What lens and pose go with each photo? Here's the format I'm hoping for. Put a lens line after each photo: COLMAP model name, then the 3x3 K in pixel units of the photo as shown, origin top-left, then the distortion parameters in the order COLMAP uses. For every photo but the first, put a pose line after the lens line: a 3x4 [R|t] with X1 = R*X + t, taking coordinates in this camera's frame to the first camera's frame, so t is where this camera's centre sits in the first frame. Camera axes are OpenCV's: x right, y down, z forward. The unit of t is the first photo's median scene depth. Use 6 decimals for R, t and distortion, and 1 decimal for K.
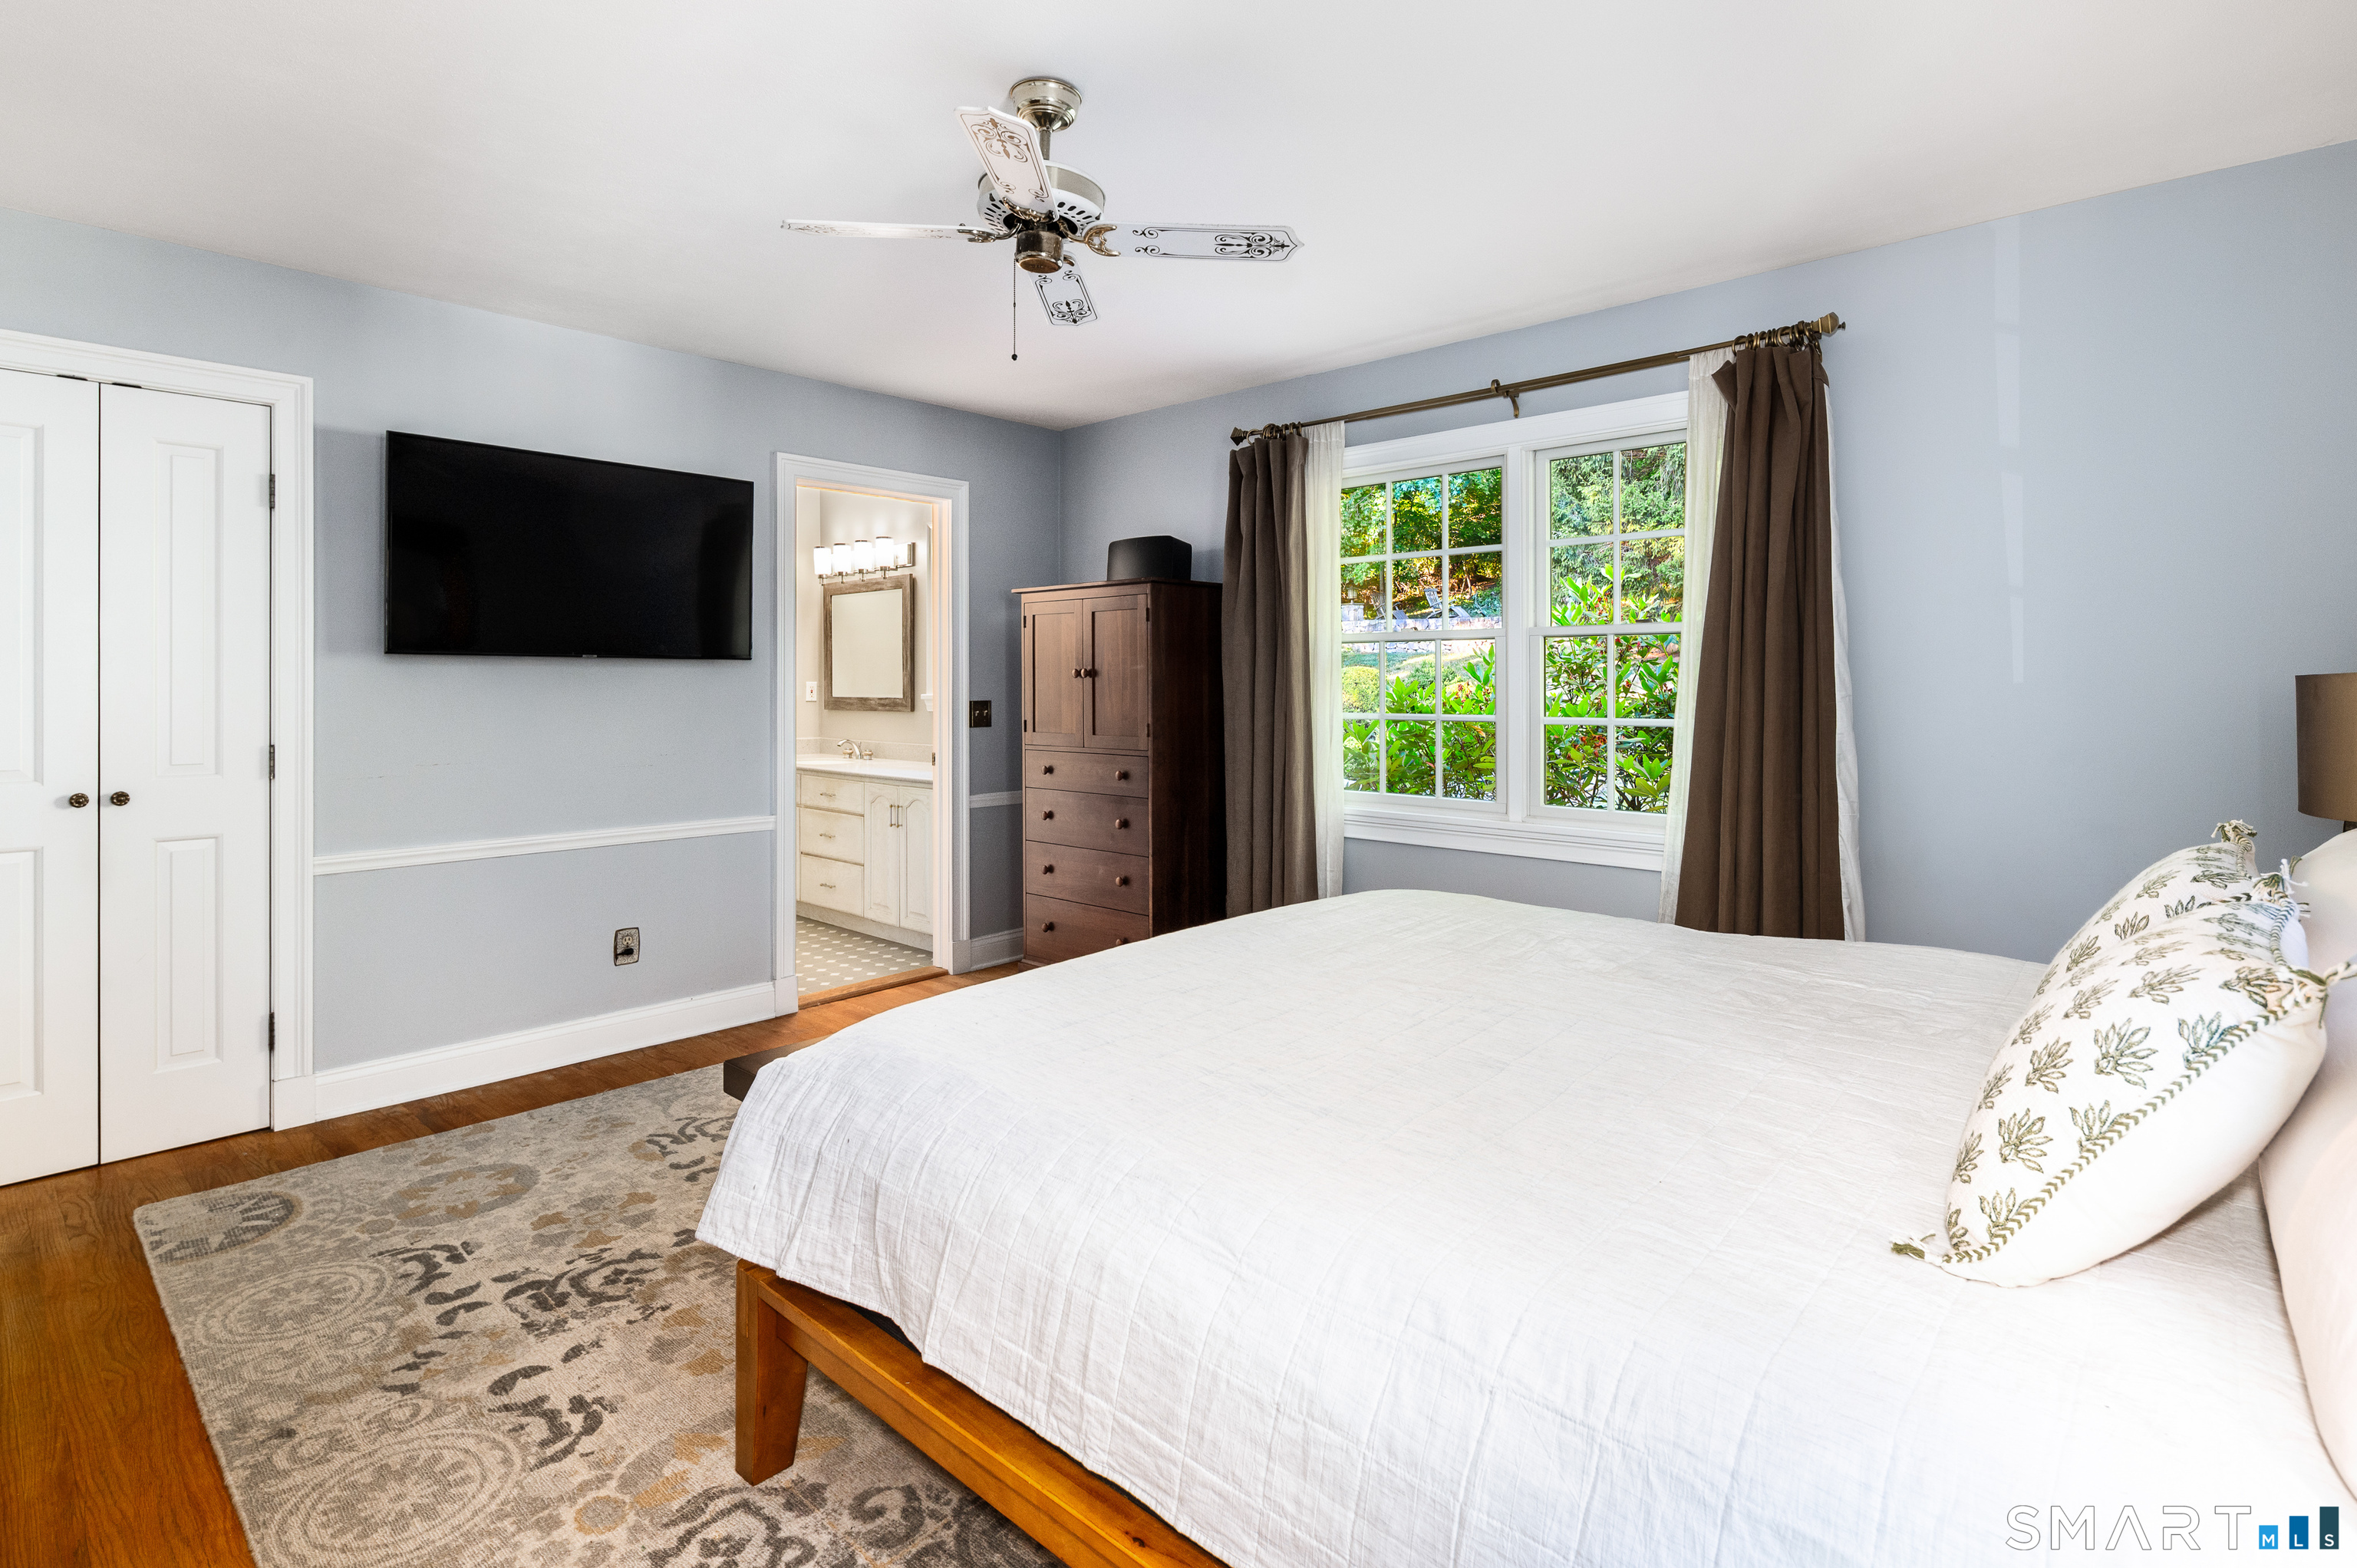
lens RADIAL K [[1148.2, 0, 1181.0], [0, 1148.2, 673.2], [0, 0, 1]] dist [0.002346, -0.000109]
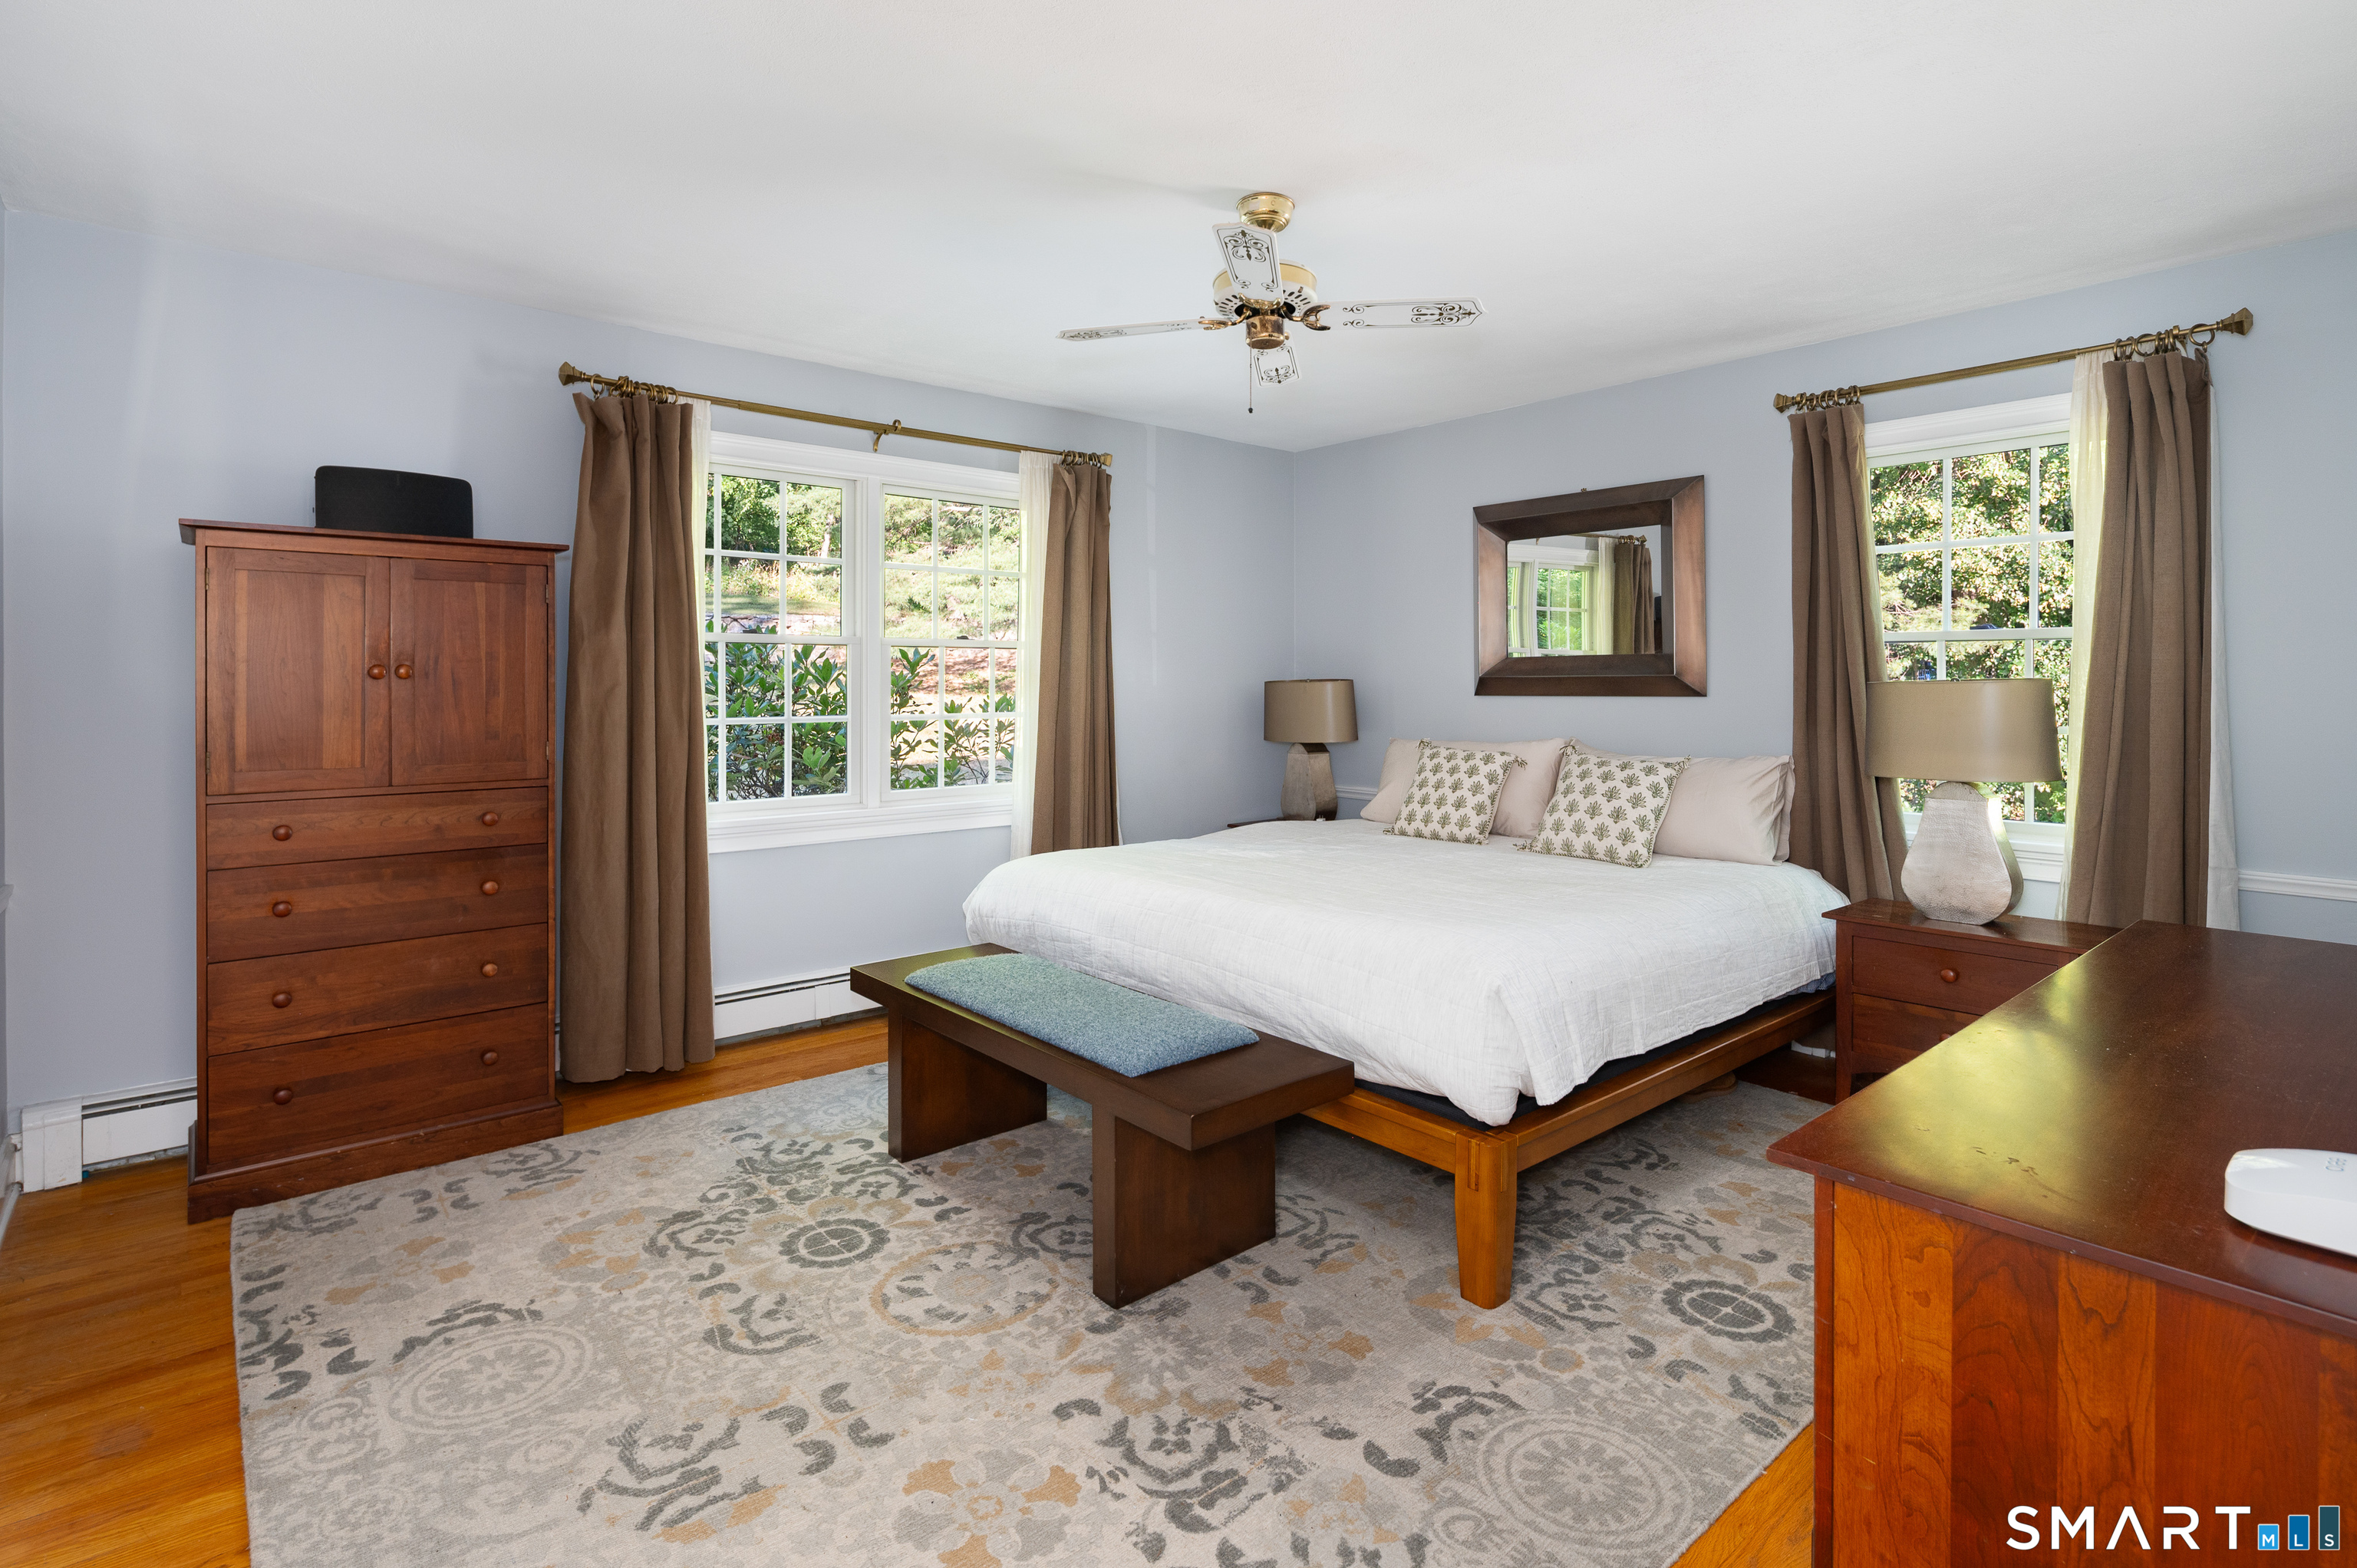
lens RADIAL K [[1148.2, 0, 1181.0], [0, 1148.2, 673.2], [0, 0, 1]] dist [0.002346, -0.000109]
pose [[0.117492, 0.009375, 0.993030, -1.273653], [-0.010243, 0.999914, -0.008228, 0.003685], [-0.993021, -0.009205, 0.117577, 0.902413]]
